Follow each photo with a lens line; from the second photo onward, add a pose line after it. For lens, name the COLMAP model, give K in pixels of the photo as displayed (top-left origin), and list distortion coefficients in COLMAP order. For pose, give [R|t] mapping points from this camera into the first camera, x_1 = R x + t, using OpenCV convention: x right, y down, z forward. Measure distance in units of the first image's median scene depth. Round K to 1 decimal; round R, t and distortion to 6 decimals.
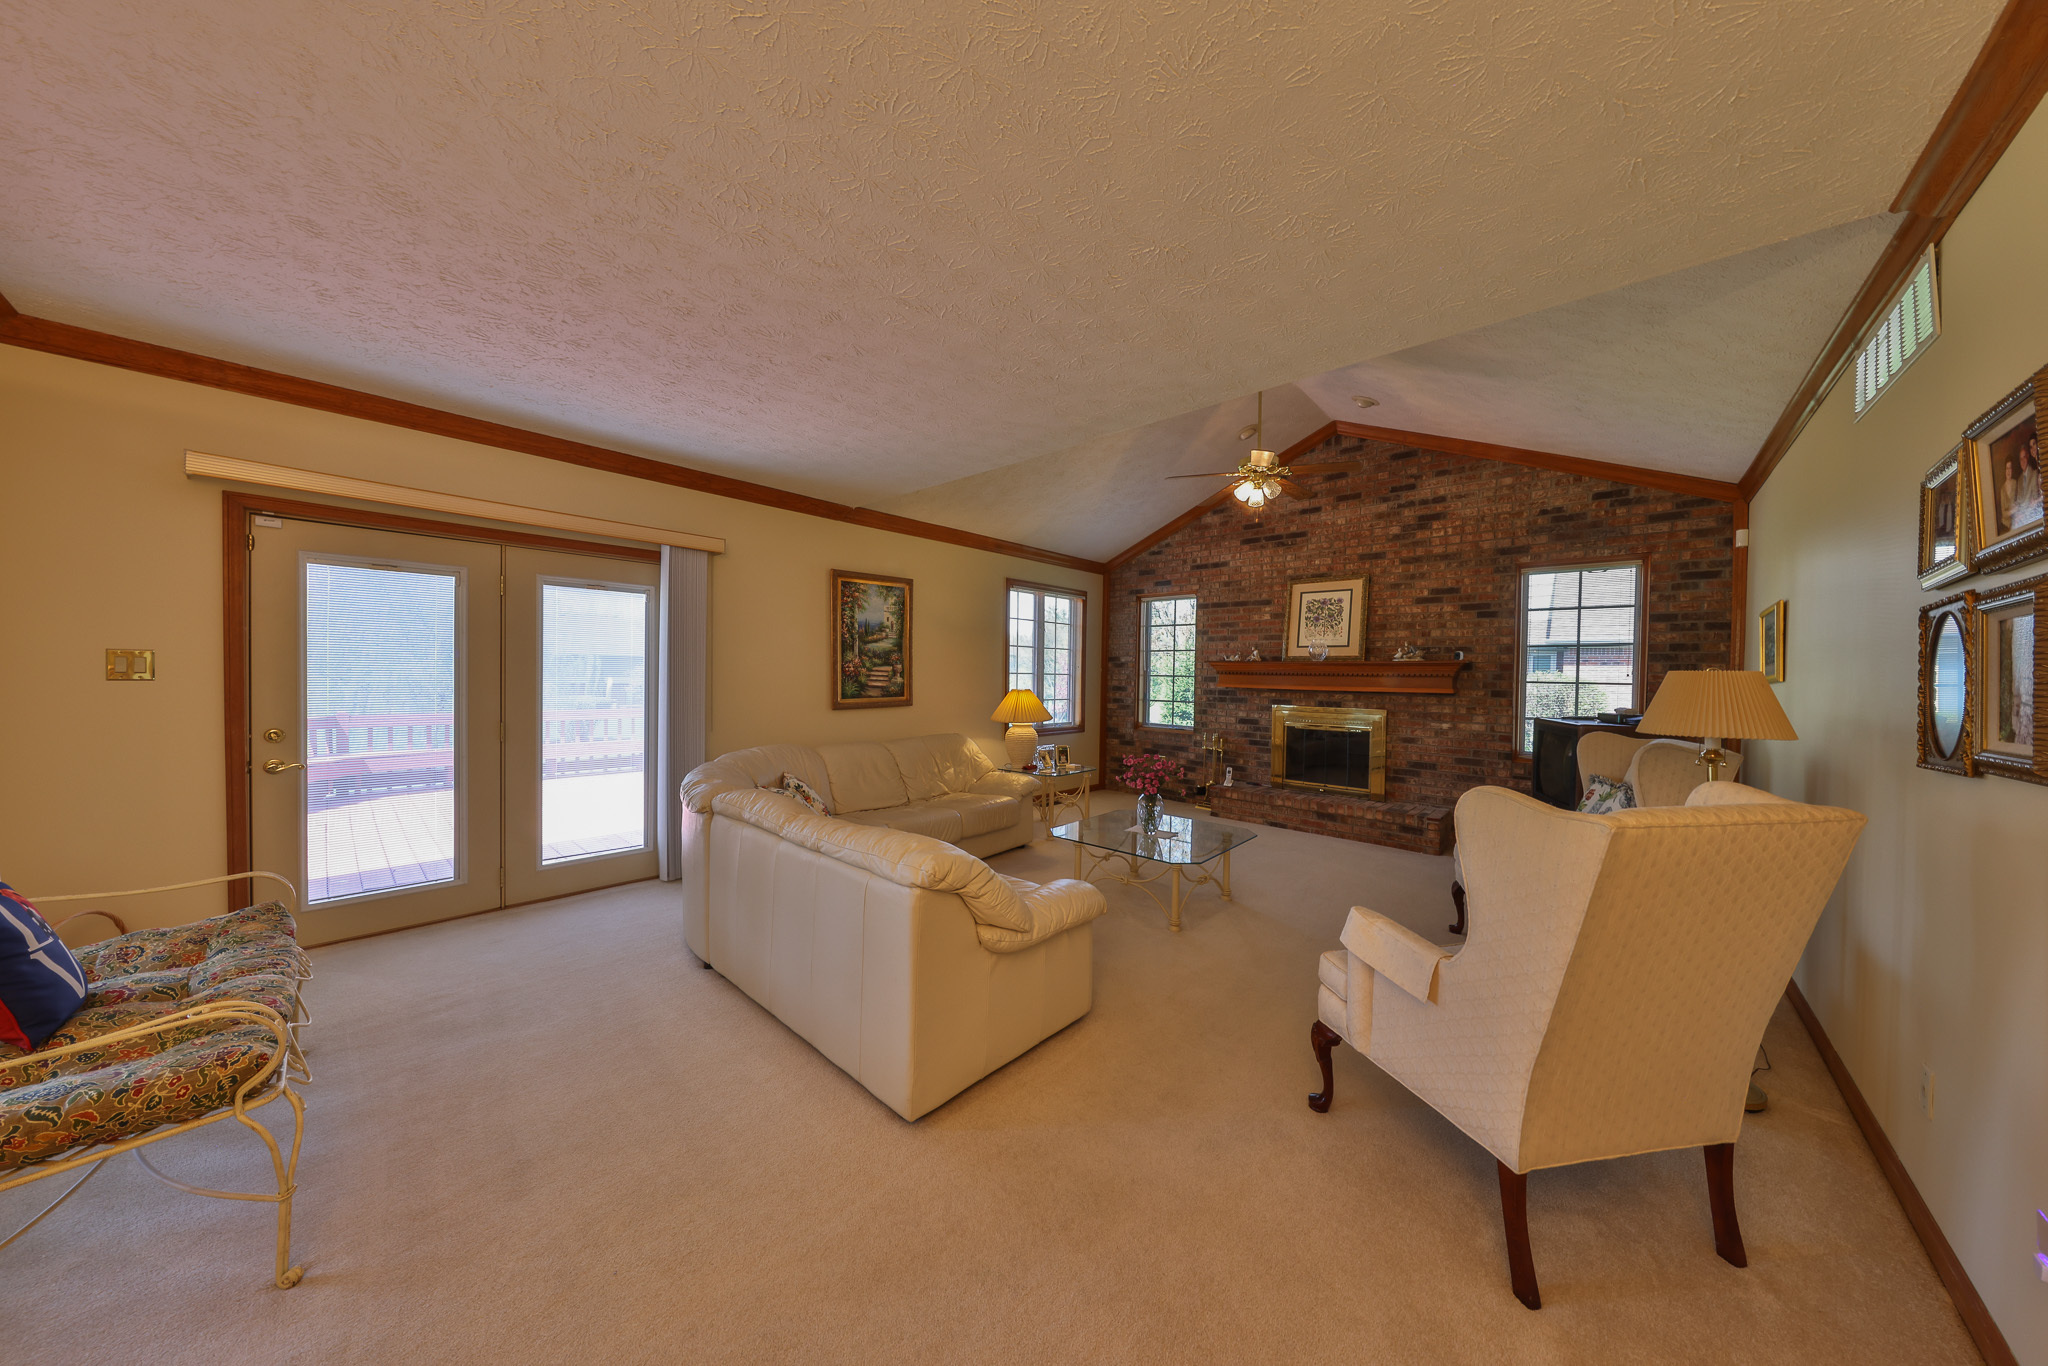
lens RADIAL K [[633.0, 0, 1008.3], [0, 633.0, 683.6], [0, 0, 1]] dist [-0.011115, -0.000305]
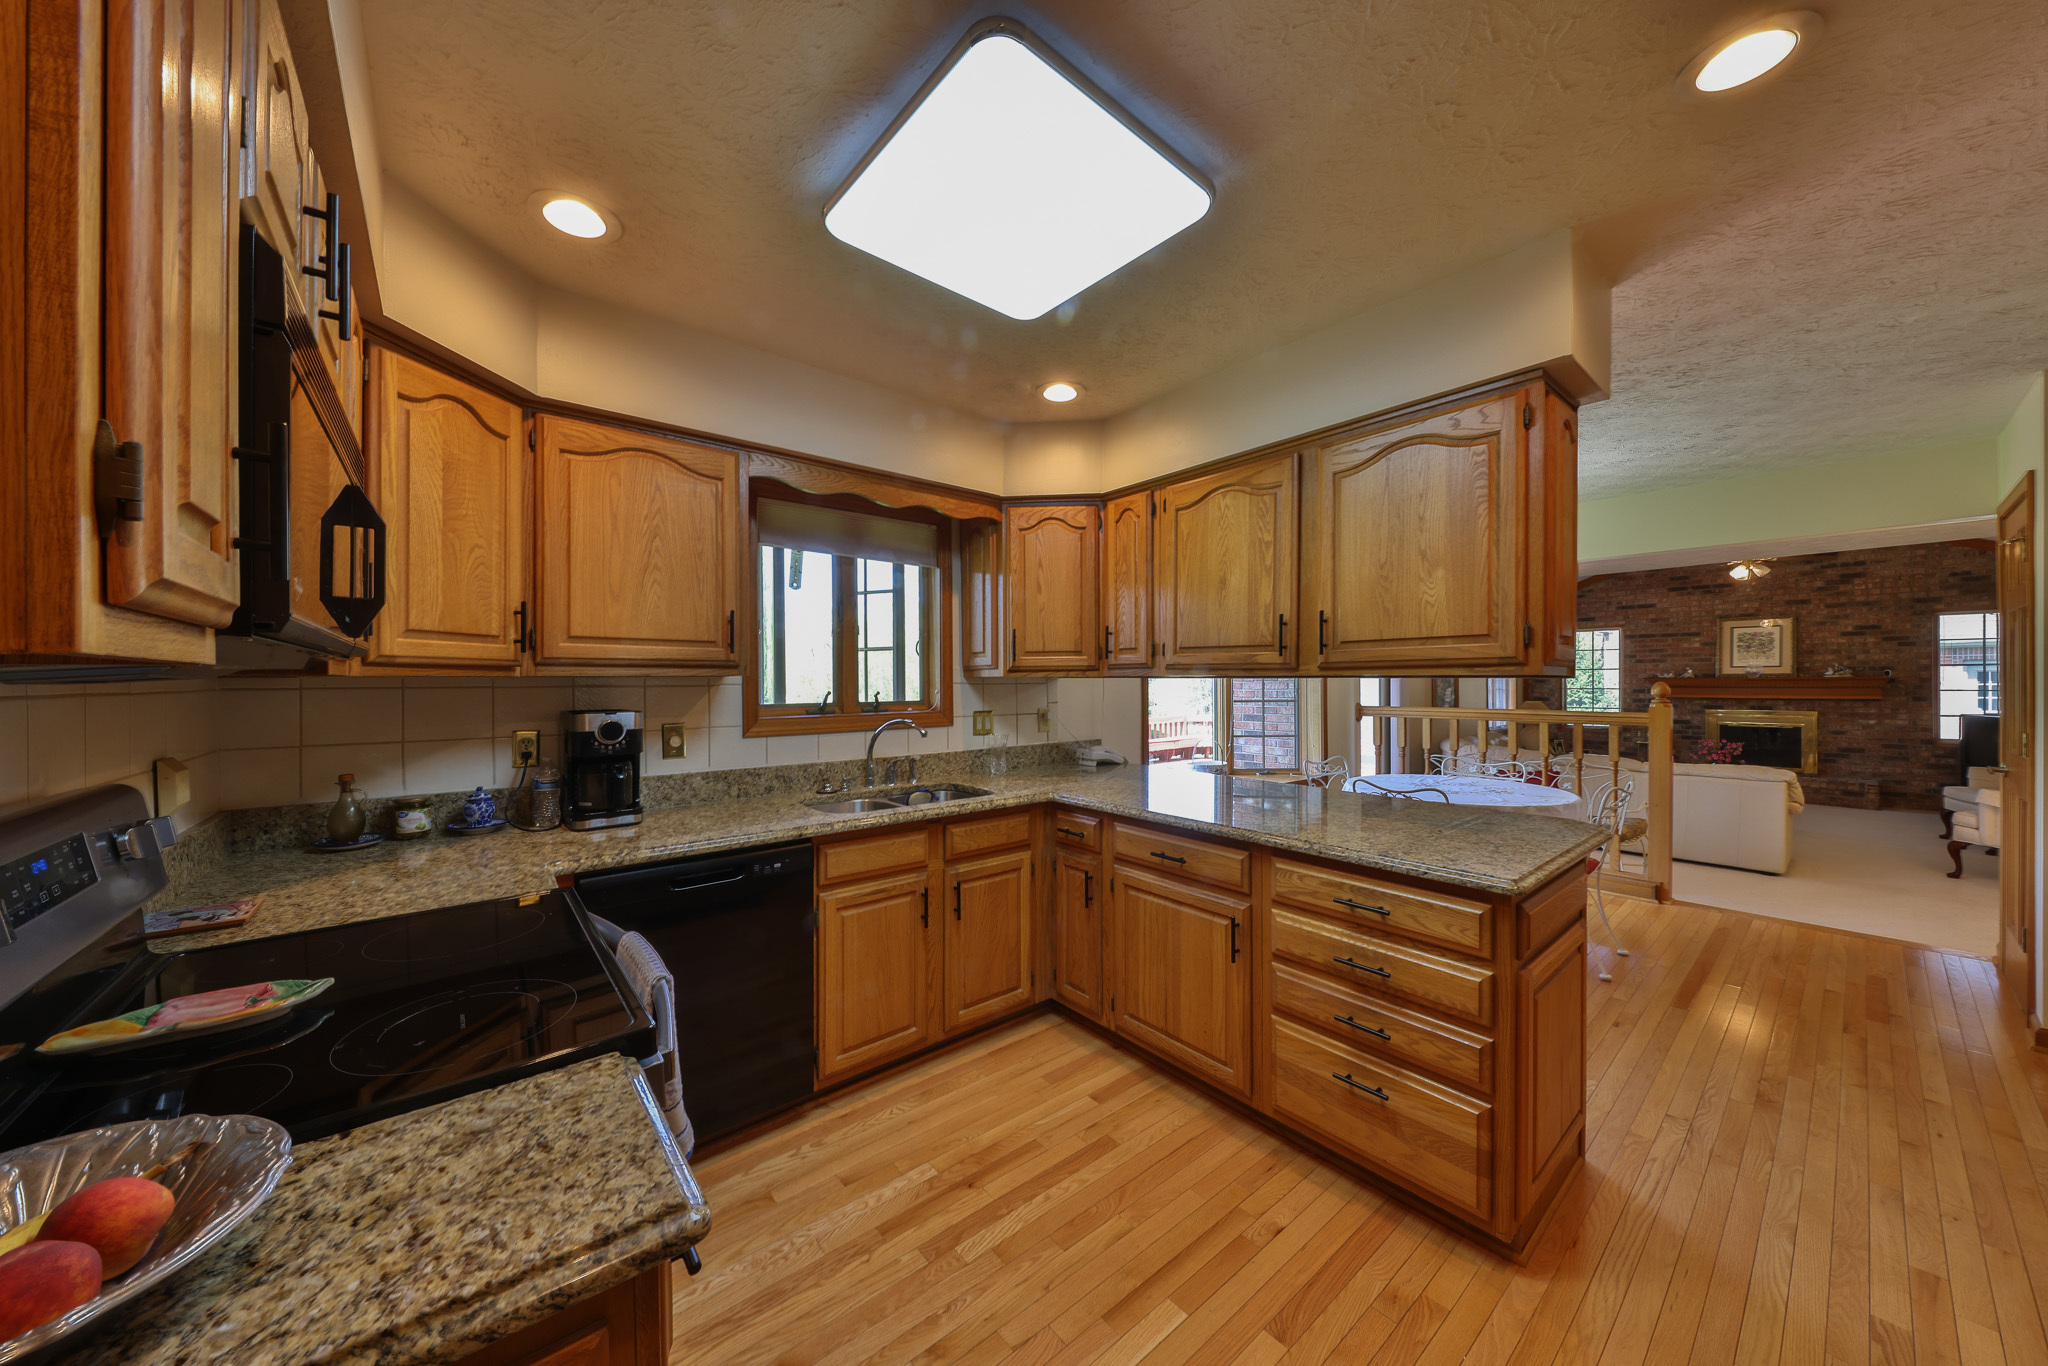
lens RADIAL K [[685.6, 0, 1036.1], [0, 685.6, 681.6], [0, 0, 1]] dist [-0.002964, -0.000264]
pose [[0.993739, -0.020180, -0.109891, -0.979191], [0.018028, 0.999627, -0.020538, -0.025244], [0.110264, 0.018429, 0.993731, -0.719019]]
